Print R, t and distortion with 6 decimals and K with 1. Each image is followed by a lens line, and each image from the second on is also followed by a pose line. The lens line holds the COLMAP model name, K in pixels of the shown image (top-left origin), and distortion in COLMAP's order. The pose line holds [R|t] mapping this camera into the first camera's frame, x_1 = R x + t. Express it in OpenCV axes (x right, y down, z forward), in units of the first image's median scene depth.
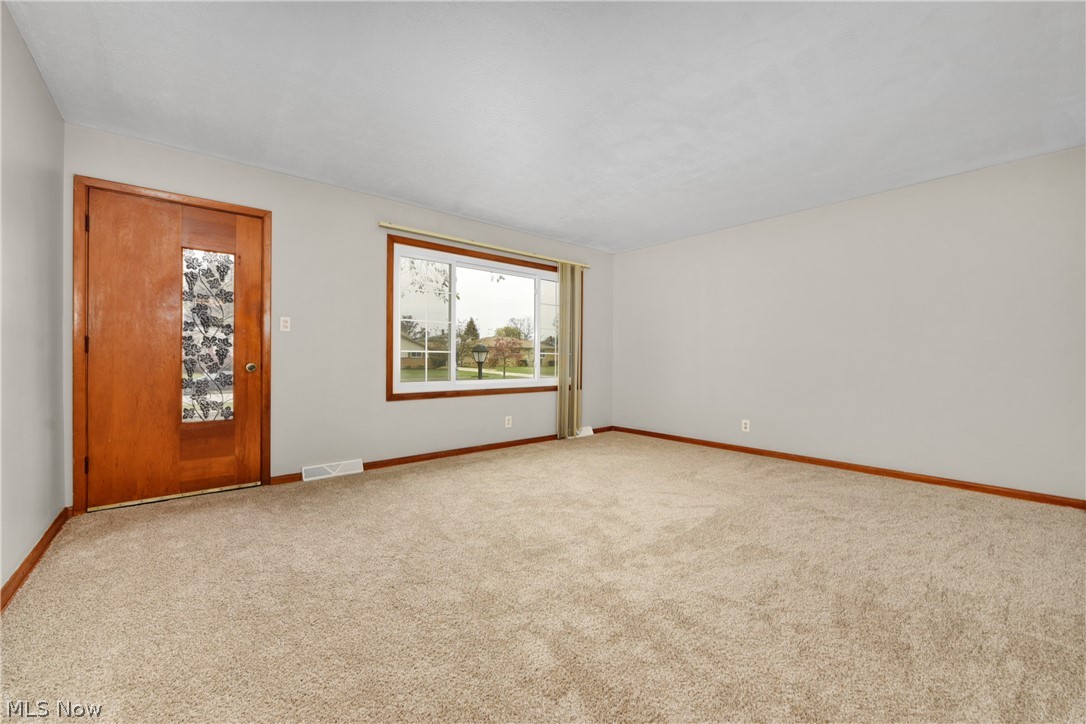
lens RADIAL K [[426.8, 0, 546.6], [0, 426.8, 362.2], [0, 0, 1]] dist [-0.009522, -0.000257]
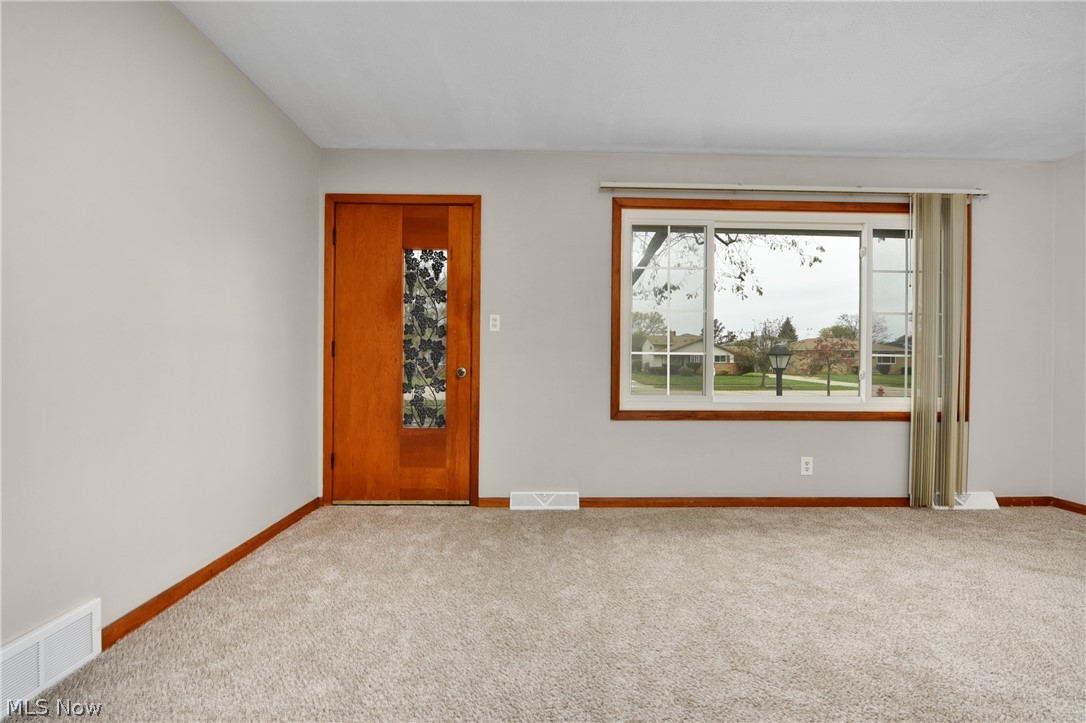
lens RADIAL K [[426.8, 0, 546.6], [0, 426.8, 361.7], [0, 0, 1]] dist [-0.009522, -0.000257]
pose [[0.769307, 0.000778, -0.638879, 0.019548], [-0.009395, 0.999905, -0.010096, -0.002696], [0.638810, 0.013769, 0.769241, 0.377971]]
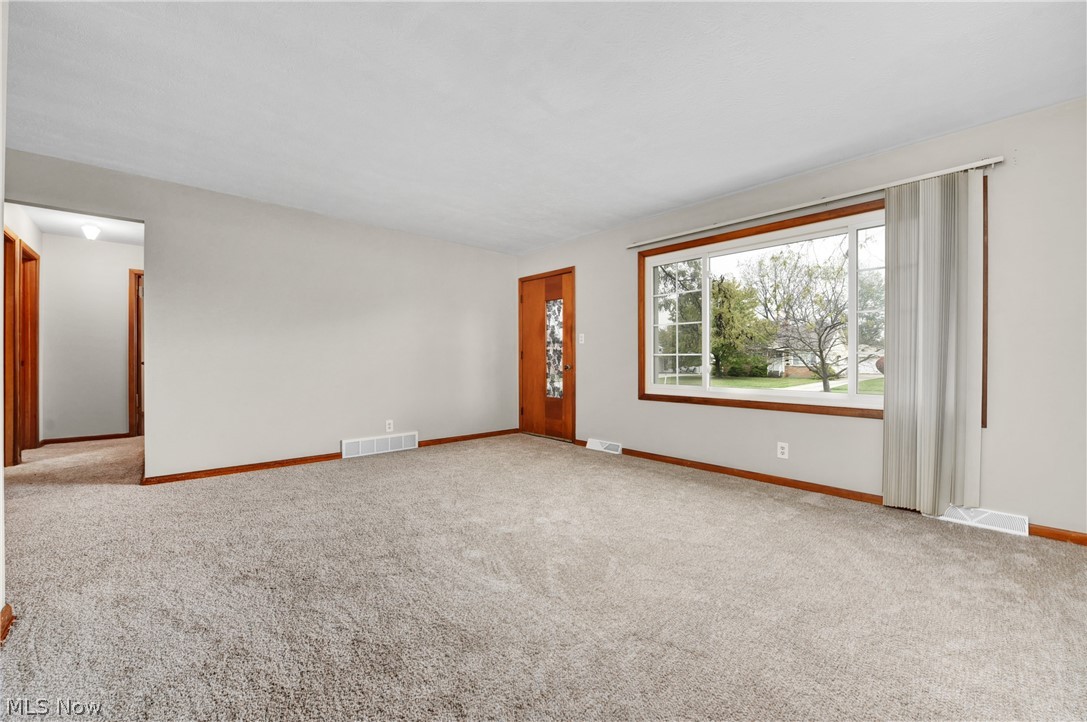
lens RADIAL K [[427.2, 0, 547.1], [0, 427.2, 361.2], [0, 0, 1]] dist [-0.009522, -0.000257]
pose [[0.037317, -0.001828, -0.999302, 0.817793], [-0.009059, 0.999957, -0.002167, -0.005873], [0.999262, 0.009134, 0.037298, 0.776728]]
